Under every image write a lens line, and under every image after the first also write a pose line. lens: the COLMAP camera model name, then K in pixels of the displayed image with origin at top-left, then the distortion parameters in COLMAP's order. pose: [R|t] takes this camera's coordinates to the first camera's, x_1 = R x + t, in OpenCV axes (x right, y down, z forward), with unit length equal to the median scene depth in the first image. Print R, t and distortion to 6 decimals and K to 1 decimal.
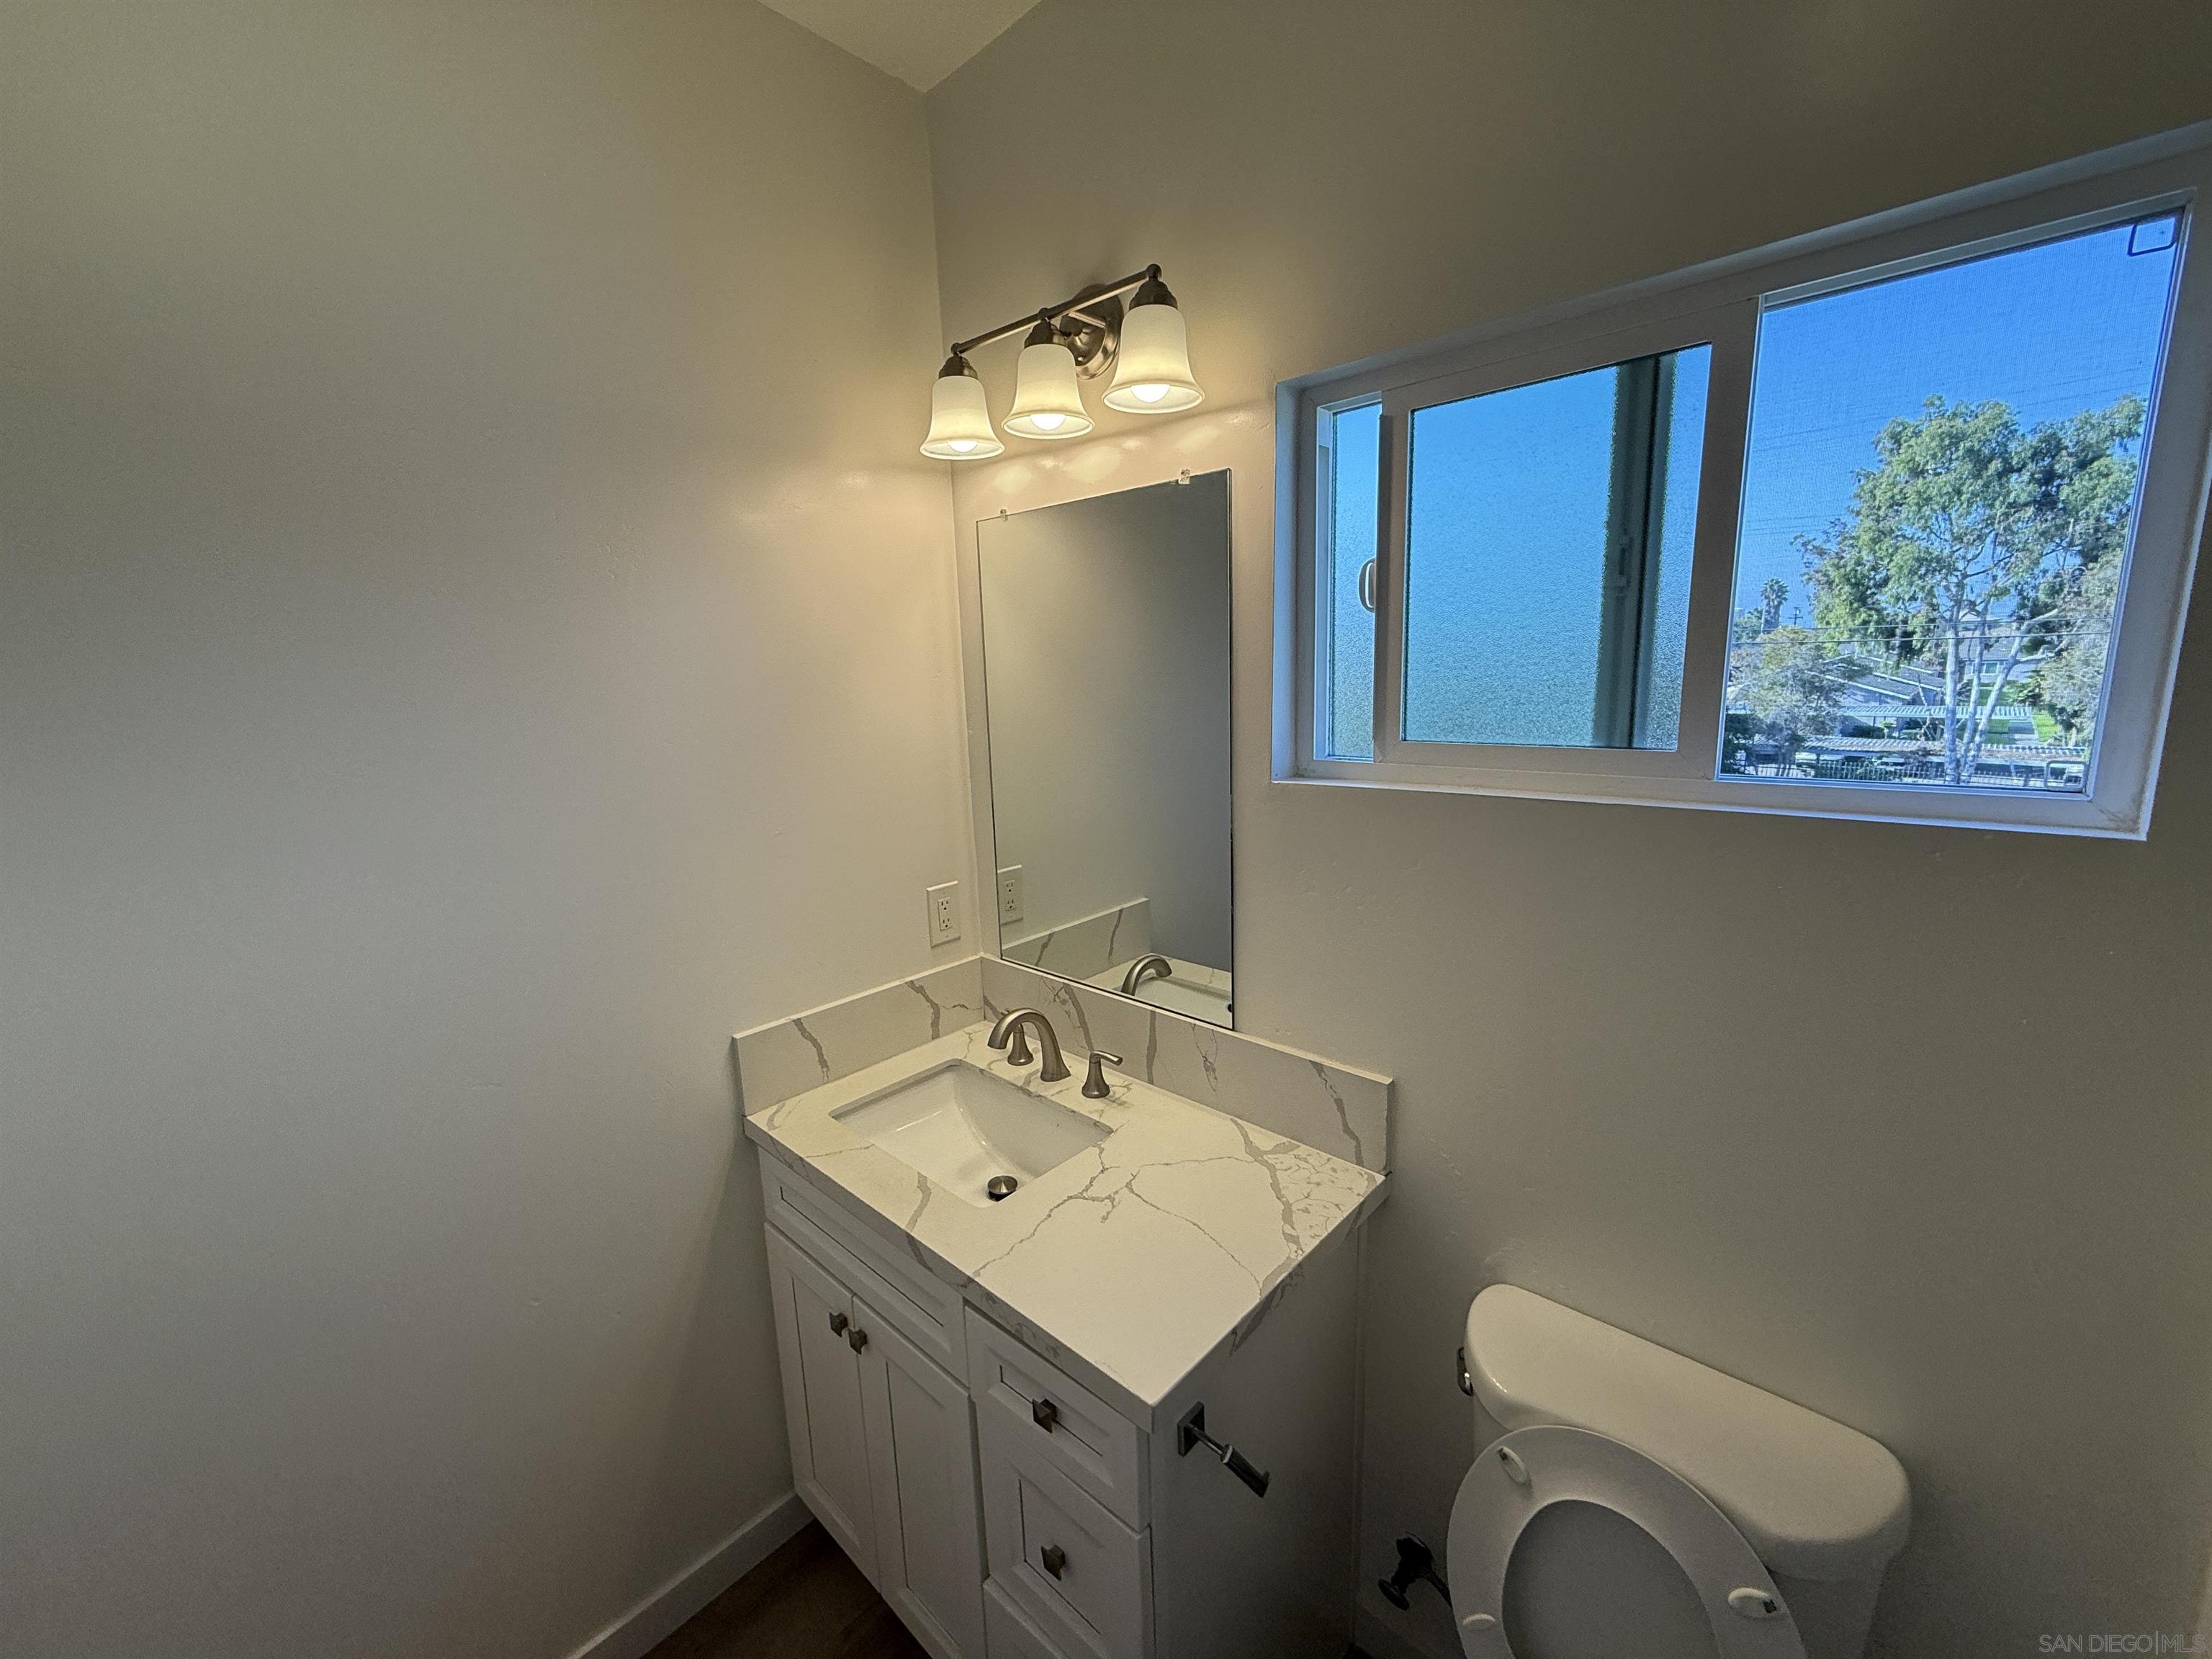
lens RADIAL K [[885.8, 0, 1092.4], [0, 885.8, 832.5], [0, 0, 1]] dist [-0.000980, -0.000251]
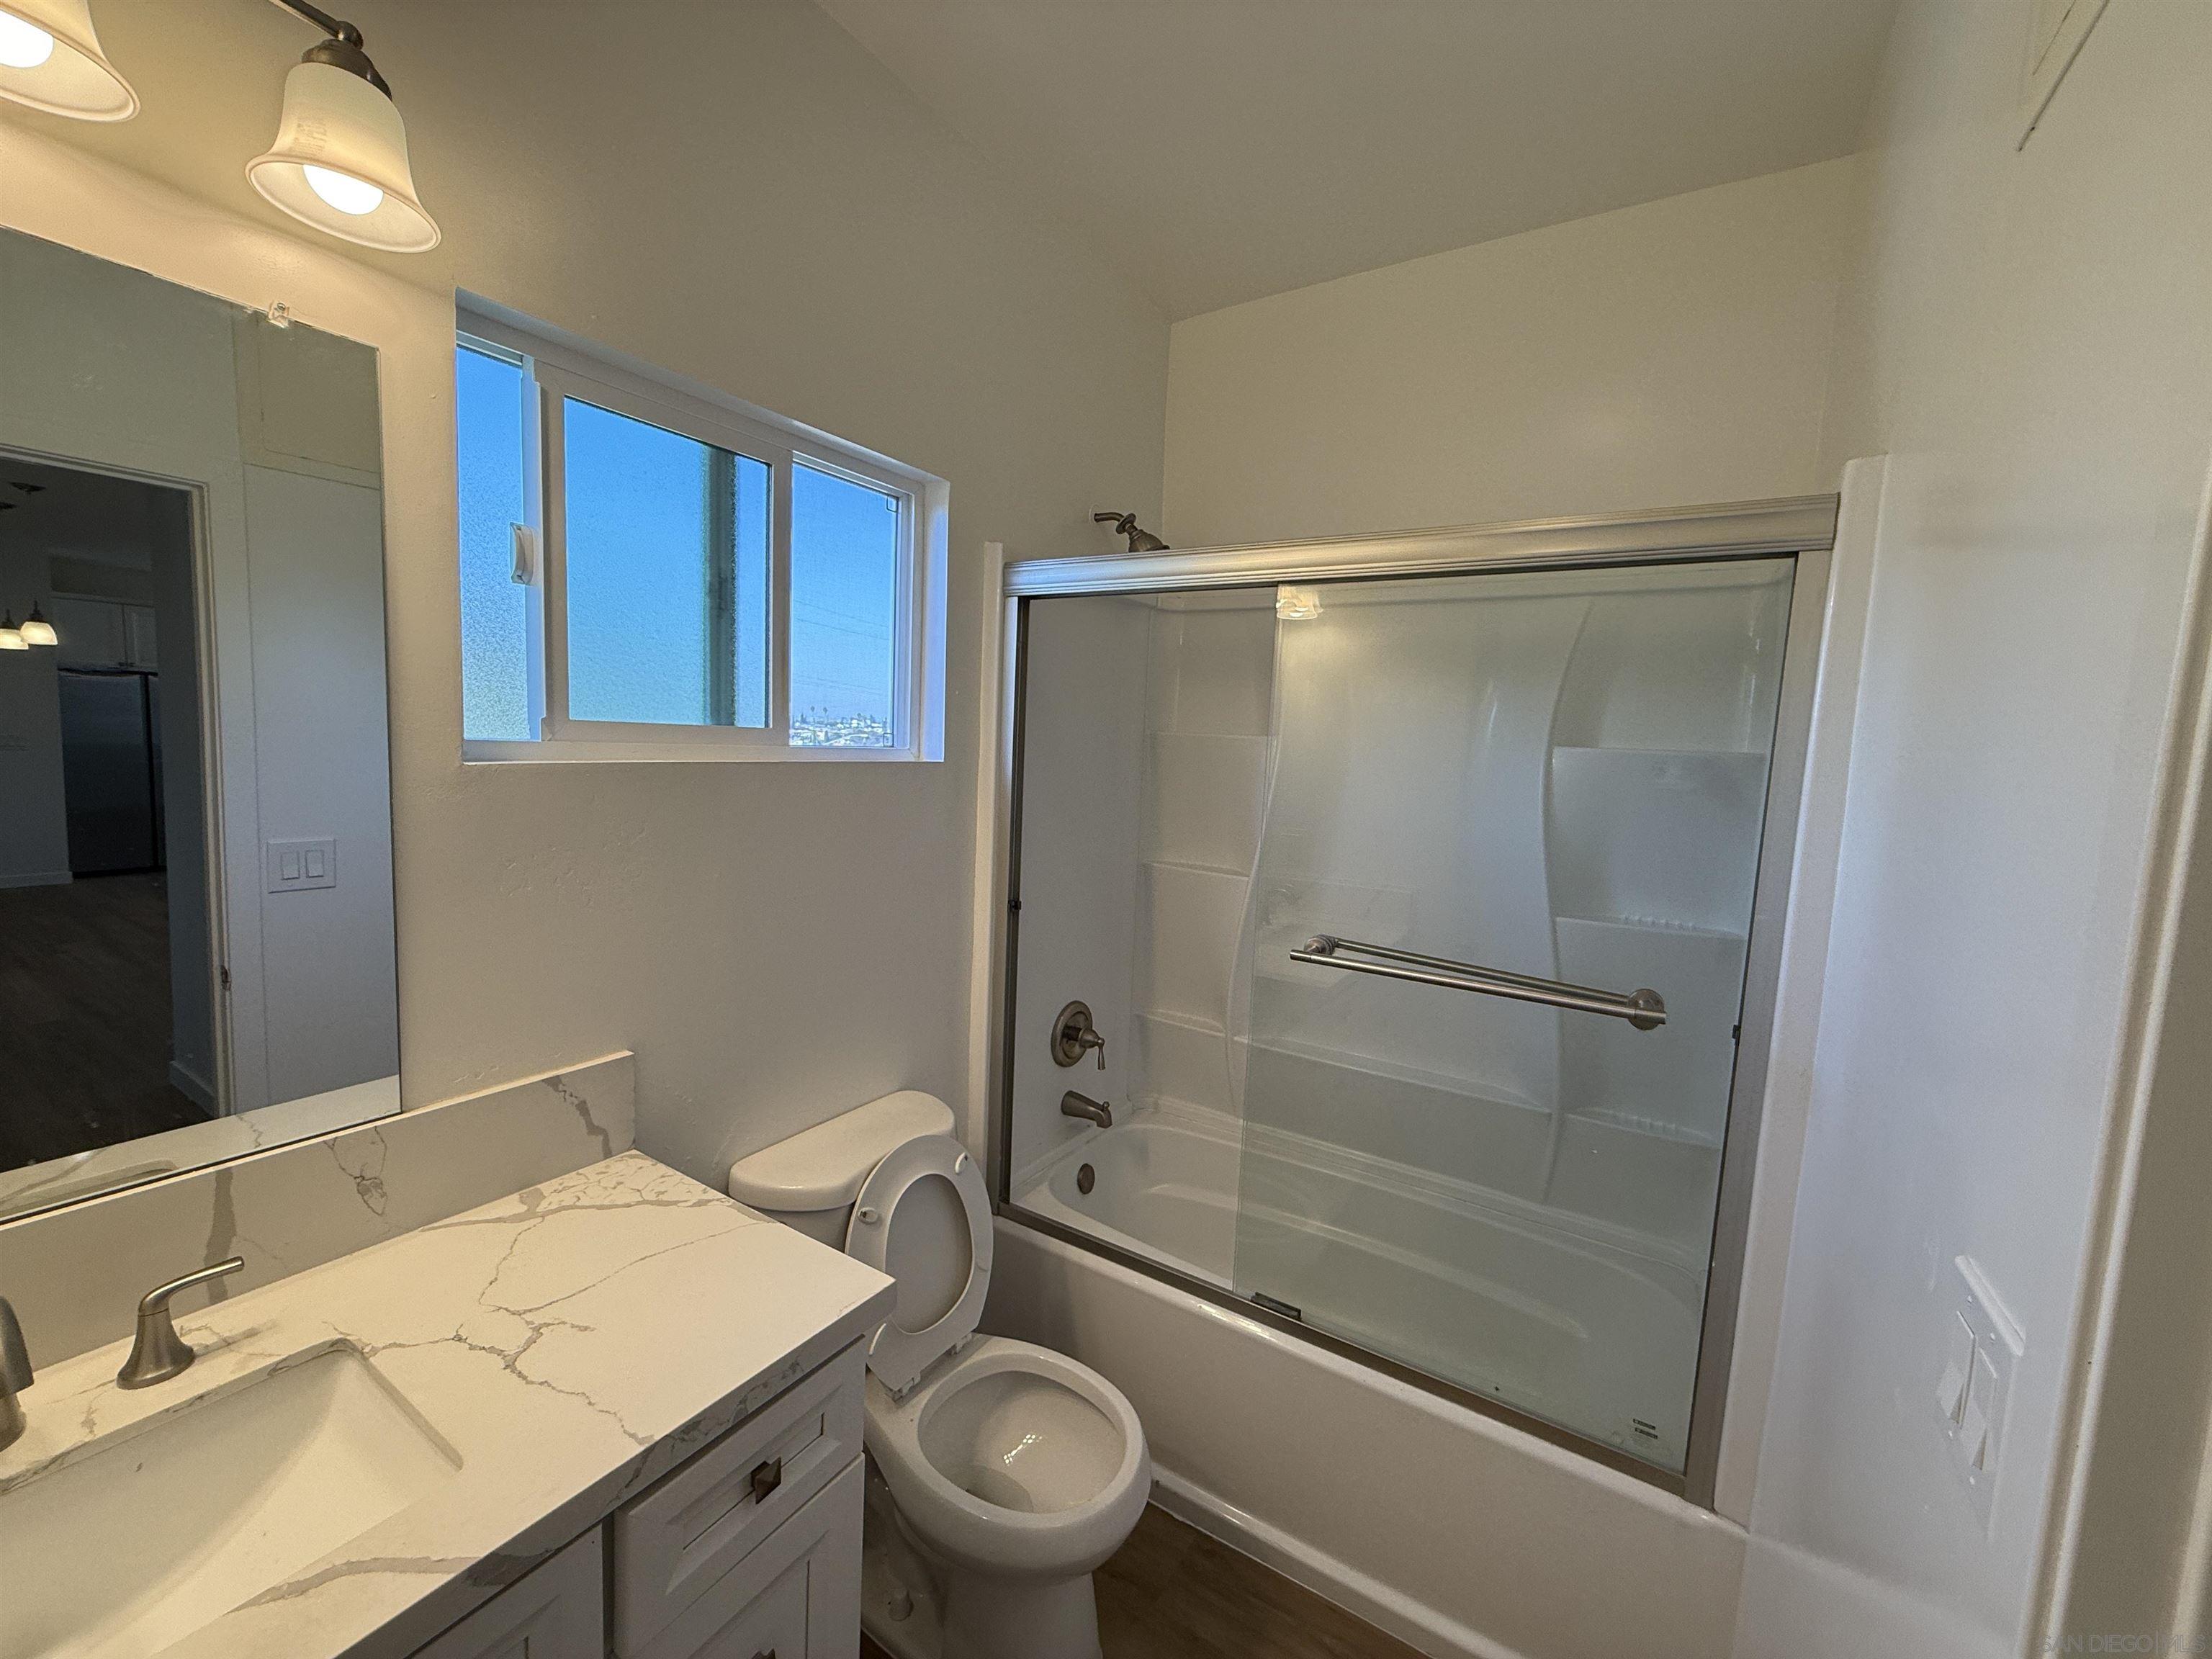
lens RADIAL K [[885.8, 0, 1092.4], [0, 885.8, 832.5], [0, 0, 1]] dist [-0.000980, -0.000251]
pose [[-0.190097, -0.083588, 0.978200, -0.723358], [0.138801, 0.984073, 0.111064, -0.007408], [-0.971904, 0.156888, -0.175467, 0.604577]]
